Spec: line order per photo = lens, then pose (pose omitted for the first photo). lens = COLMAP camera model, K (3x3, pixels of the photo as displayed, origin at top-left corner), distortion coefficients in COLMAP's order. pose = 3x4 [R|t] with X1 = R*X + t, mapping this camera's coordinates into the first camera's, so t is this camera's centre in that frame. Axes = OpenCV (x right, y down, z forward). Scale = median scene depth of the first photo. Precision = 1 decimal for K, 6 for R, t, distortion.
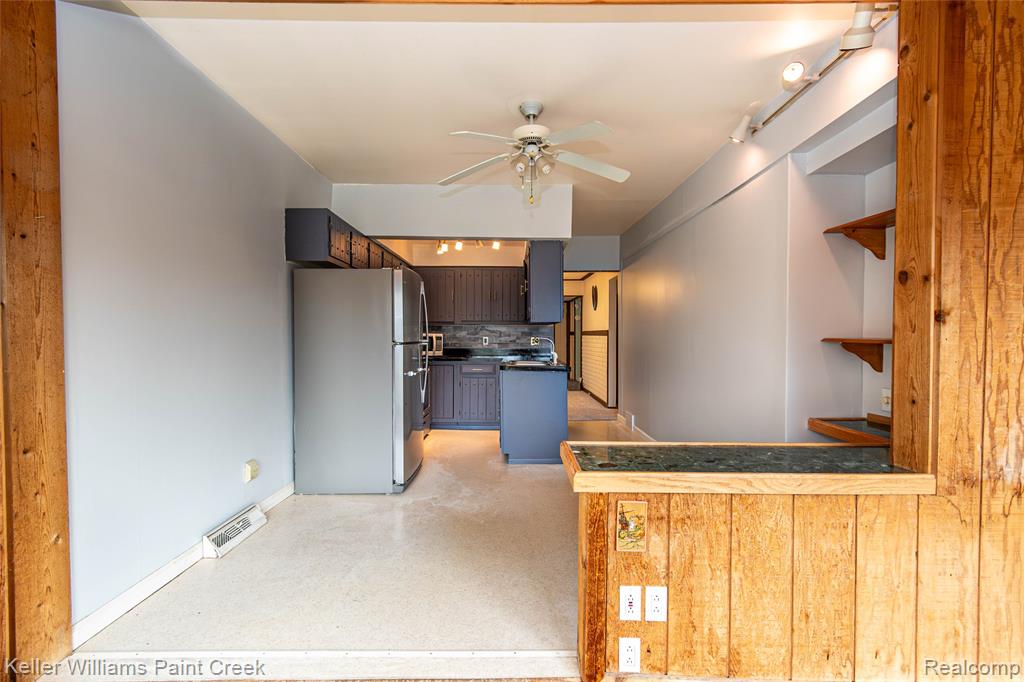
lens RADIAL K [[458.3, 0, 515.0], [0, 458.3, 343.3], [0, 0, 1]] dist [0.000780, -0.000142]
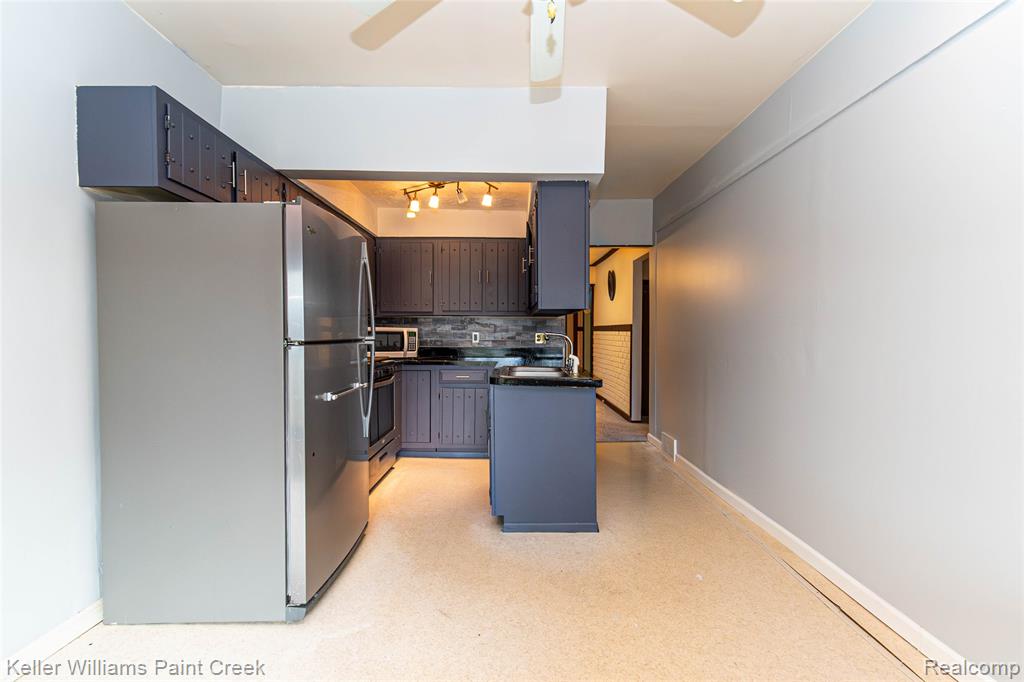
lens RADIAL K [[453.2, 0, 512.0], [0, 453.2, 345.2], [0, 0, 1]] dist [0.002770, 0.000245]
pose [[0.999977, 0.002178, -0.006415, 0.001293], [-0.002095, 0.999913, 0.012993, -0.002857], [0.006443, -0.012979, 0.999895, 0.277175]]
